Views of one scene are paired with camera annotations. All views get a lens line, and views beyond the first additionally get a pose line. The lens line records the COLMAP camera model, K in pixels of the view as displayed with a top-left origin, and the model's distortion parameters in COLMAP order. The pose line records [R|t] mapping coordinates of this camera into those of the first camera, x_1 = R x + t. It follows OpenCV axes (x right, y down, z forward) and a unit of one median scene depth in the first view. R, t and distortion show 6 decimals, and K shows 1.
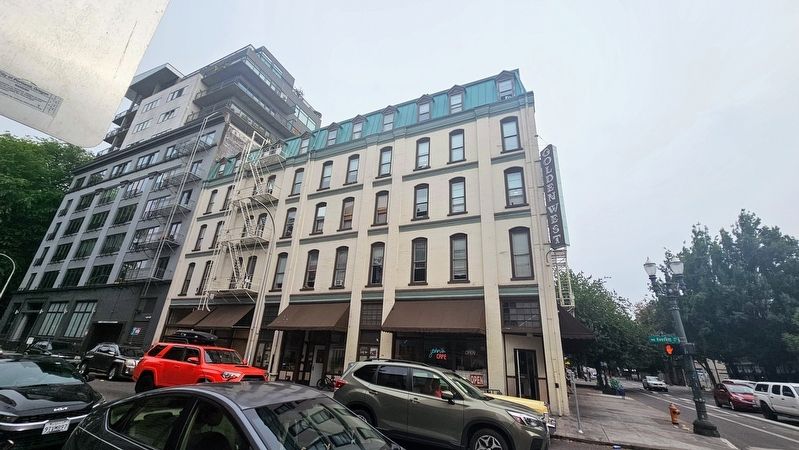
lens RADIAL K [[323.3, 0, 398.9], [0, 323.3, 225.8], [0, 0, 1]] dist [-0.000477, -0.000314]
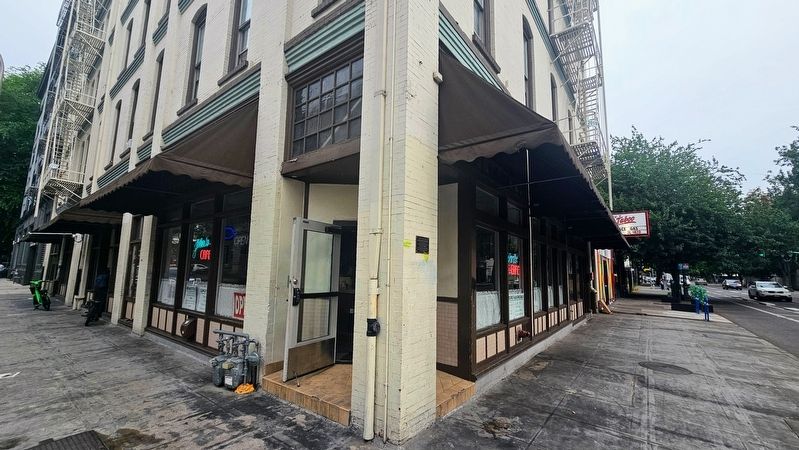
lens RADIAL K [[323.3, 0, 402.1], [0, 323.3, 226.6], [0, 0, 1]] dist [-0.000477, -0.000314]
pose [[0.977264, -0.066261, -0.201408, 0.197599], [0.112903, 0.966667, 0.229799, 0.124004], [0.179468, -0.247314, 0.952170, 0.267918]]
